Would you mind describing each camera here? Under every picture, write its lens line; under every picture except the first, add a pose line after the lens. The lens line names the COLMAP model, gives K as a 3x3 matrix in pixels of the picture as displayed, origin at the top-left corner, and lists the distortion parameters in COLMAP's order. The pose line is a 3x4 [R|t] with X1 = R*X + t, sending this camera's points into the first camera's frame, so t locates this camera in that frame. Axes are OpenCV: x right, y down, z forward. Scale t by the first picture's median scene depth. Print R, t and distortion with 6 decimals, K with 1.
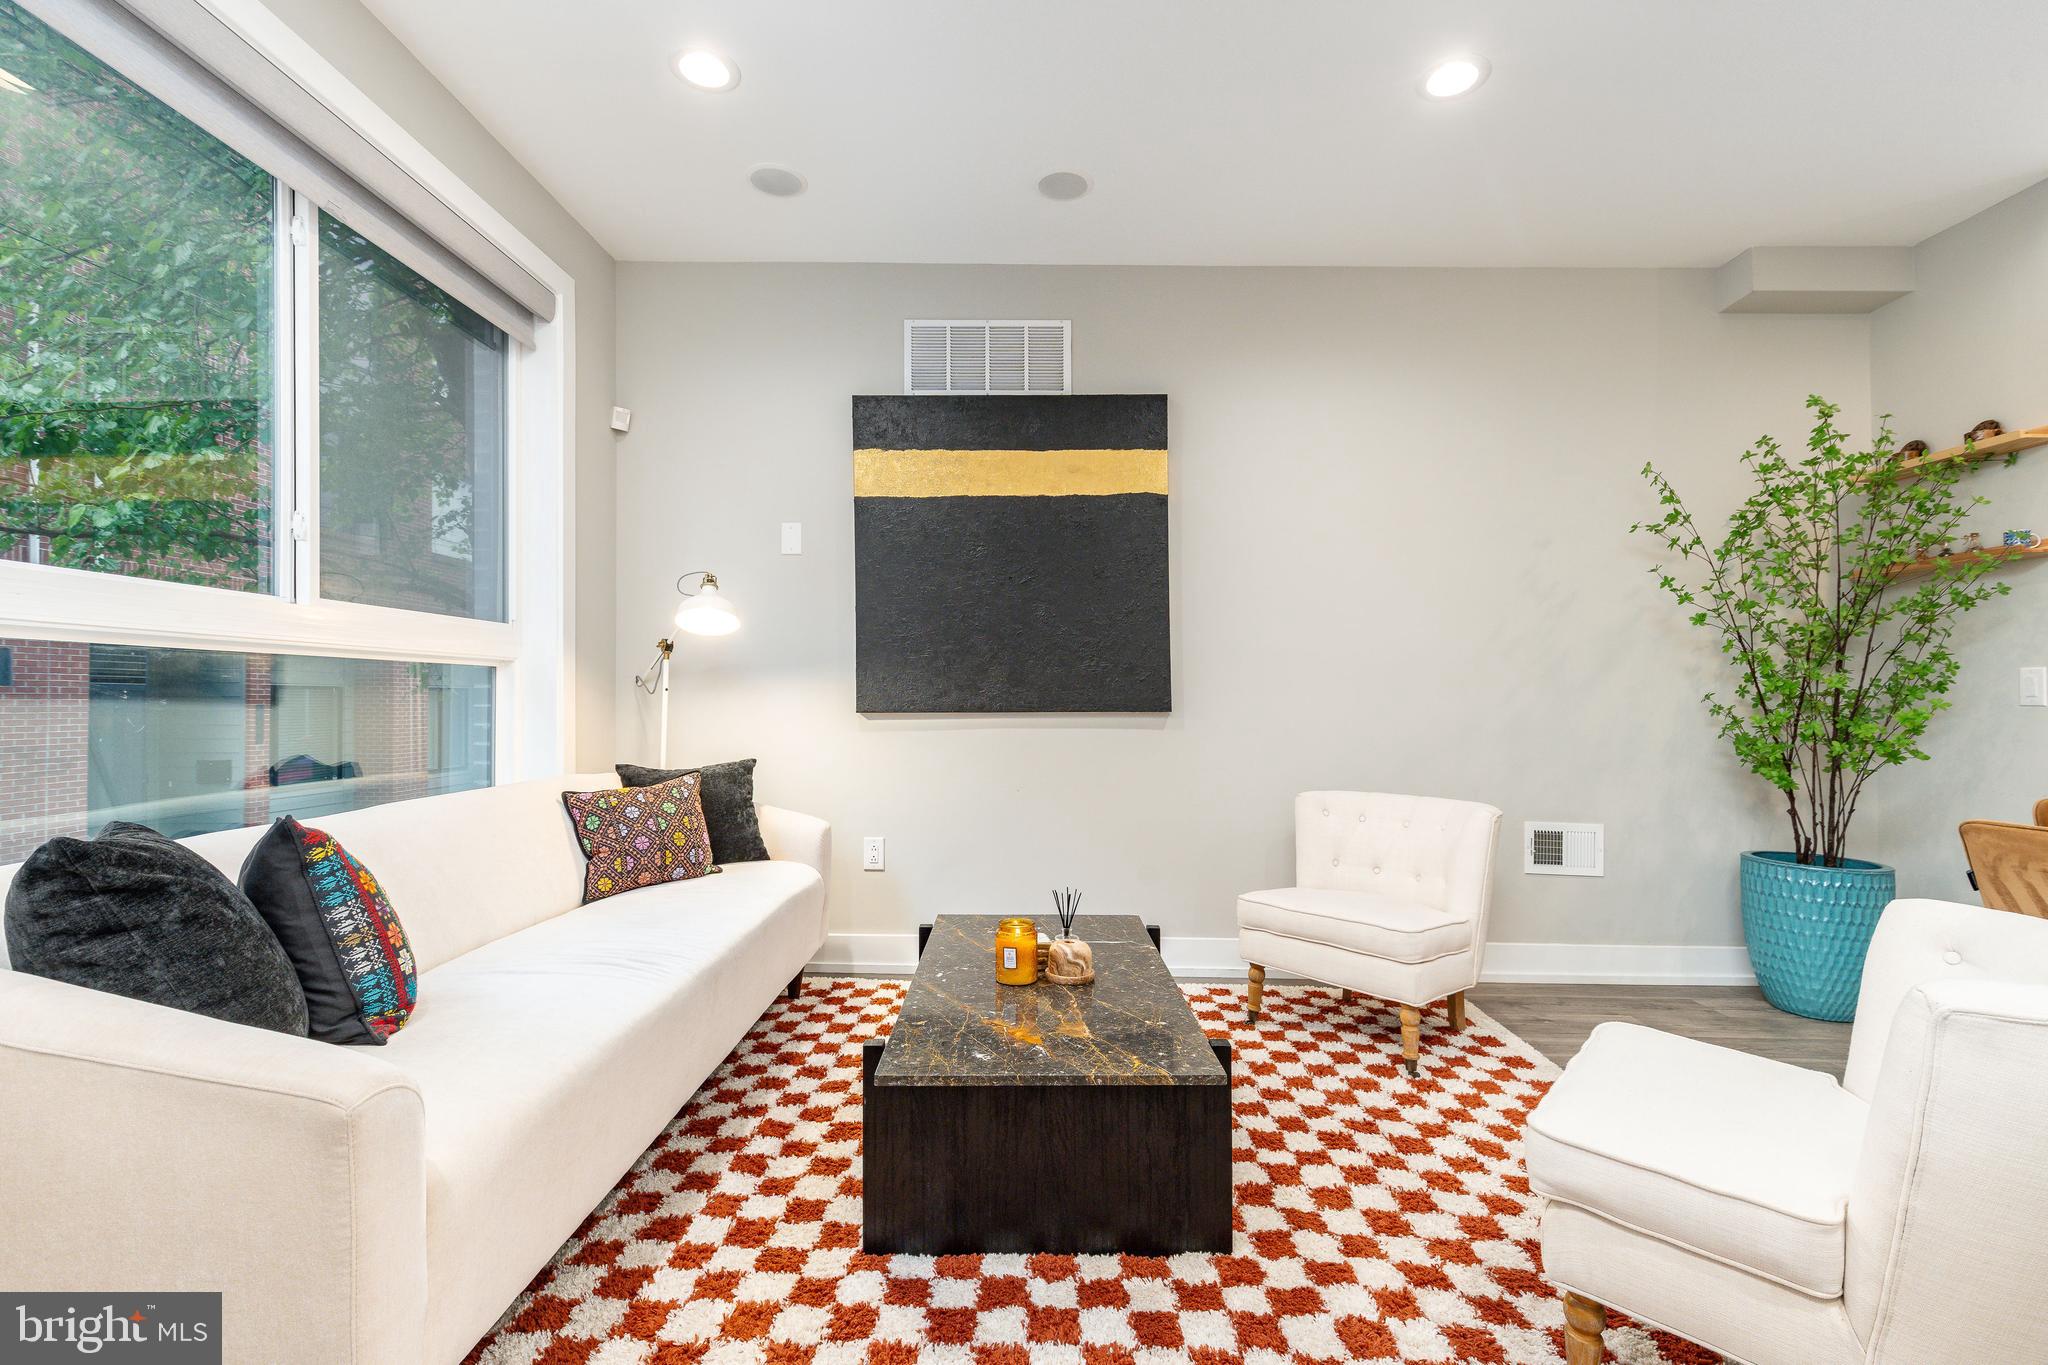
lens RADIAL K [[916.5, 0, 1071.5], [0, 916.5, 692.4], [0, 0, 1]] dist [0.001996, -0.000406]
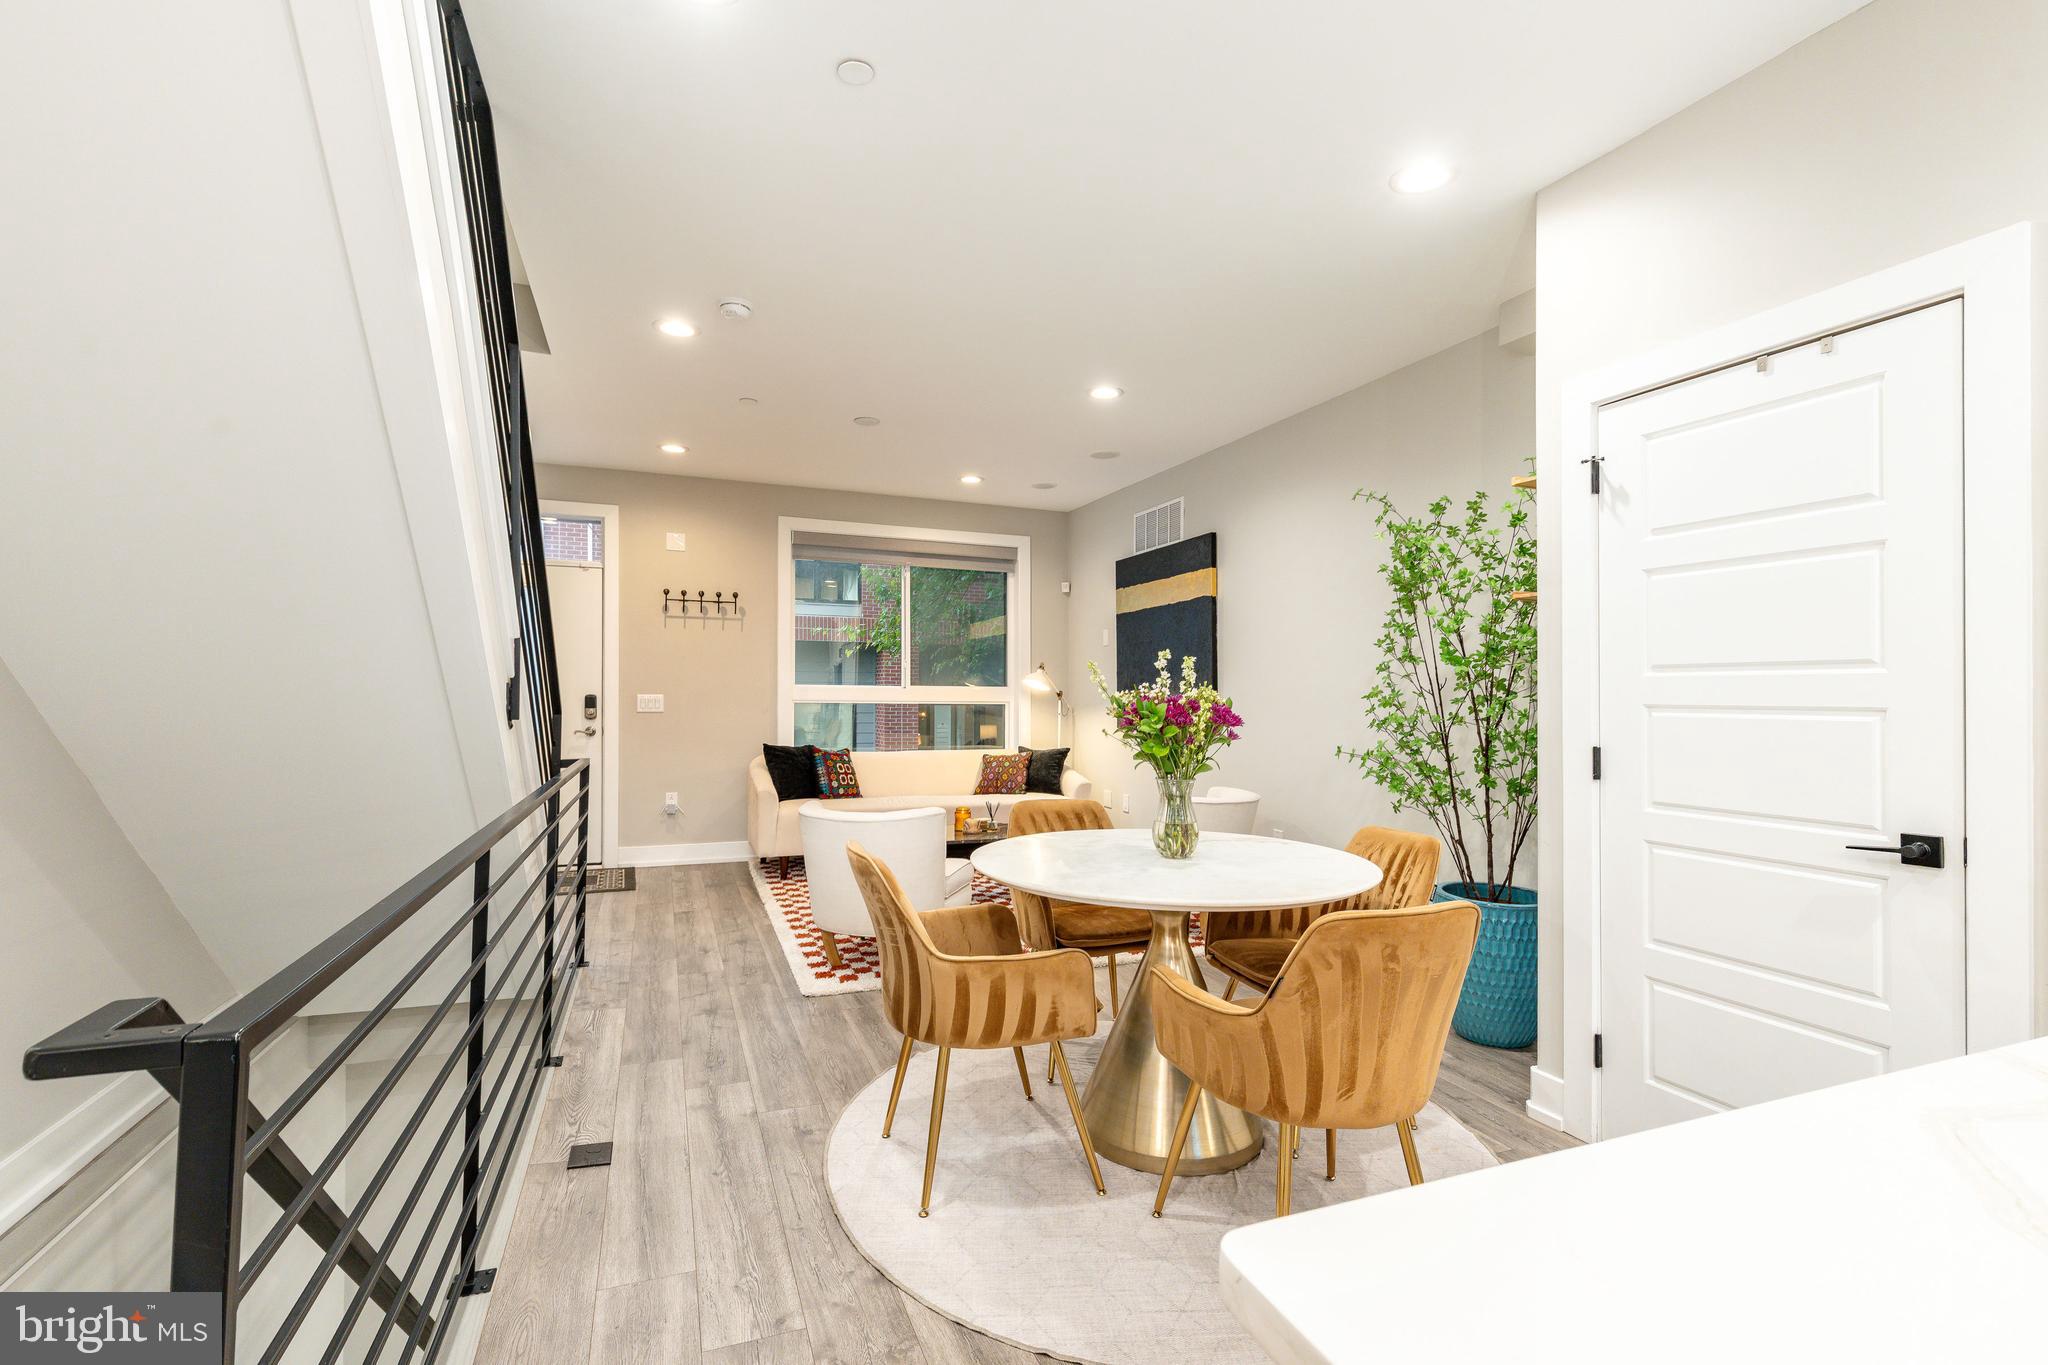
lens RADIAL K [[916.5, 0, 1010.0], [0, 916.5, 687.4], [0, 0, 1]] dist [0.001996, -0.000406]
pose [[0.368379, -0.012359, -0.929594, 1.531909], [-0.002535, 0.999895, -0.014298, -0.035573], [0.929672, 0.007624, 0.368309, 0.095460]]
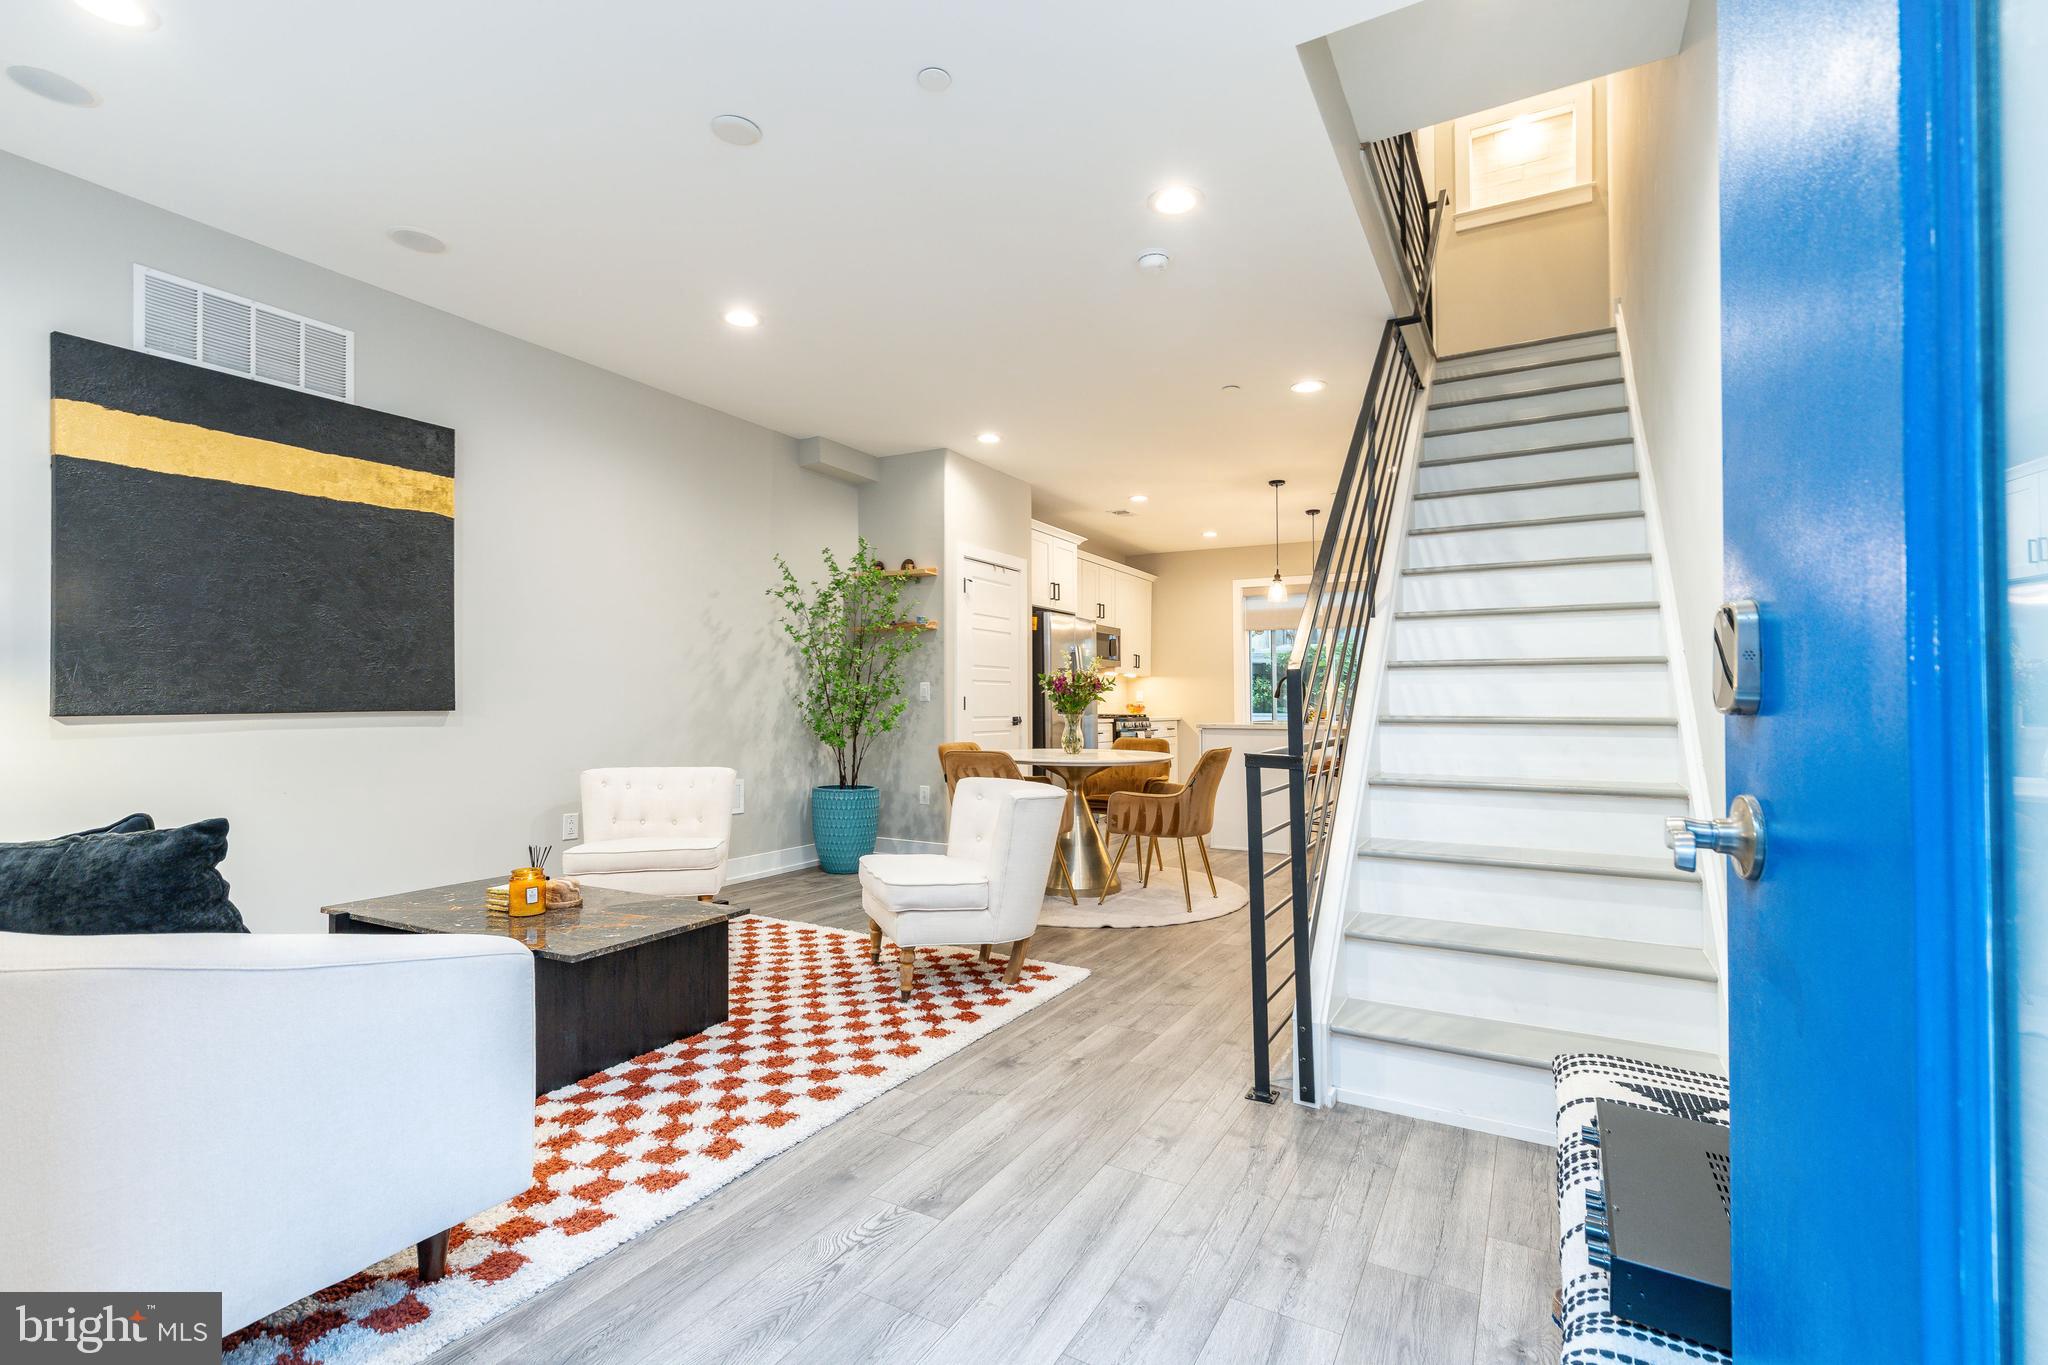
lens RADIAL K [[916.5, 0, 1021.4], [0, 916.5, 684.2], [0, 0, 1]] dist [0.001996, -0.000406]
pose [[0.488608, 0.011322, 0.872430, -0.576750], [-0.009221, 0.999927, -0.007813, -0.009091], [-0.872455, -0.004228, 0.488677, -0.177923]]
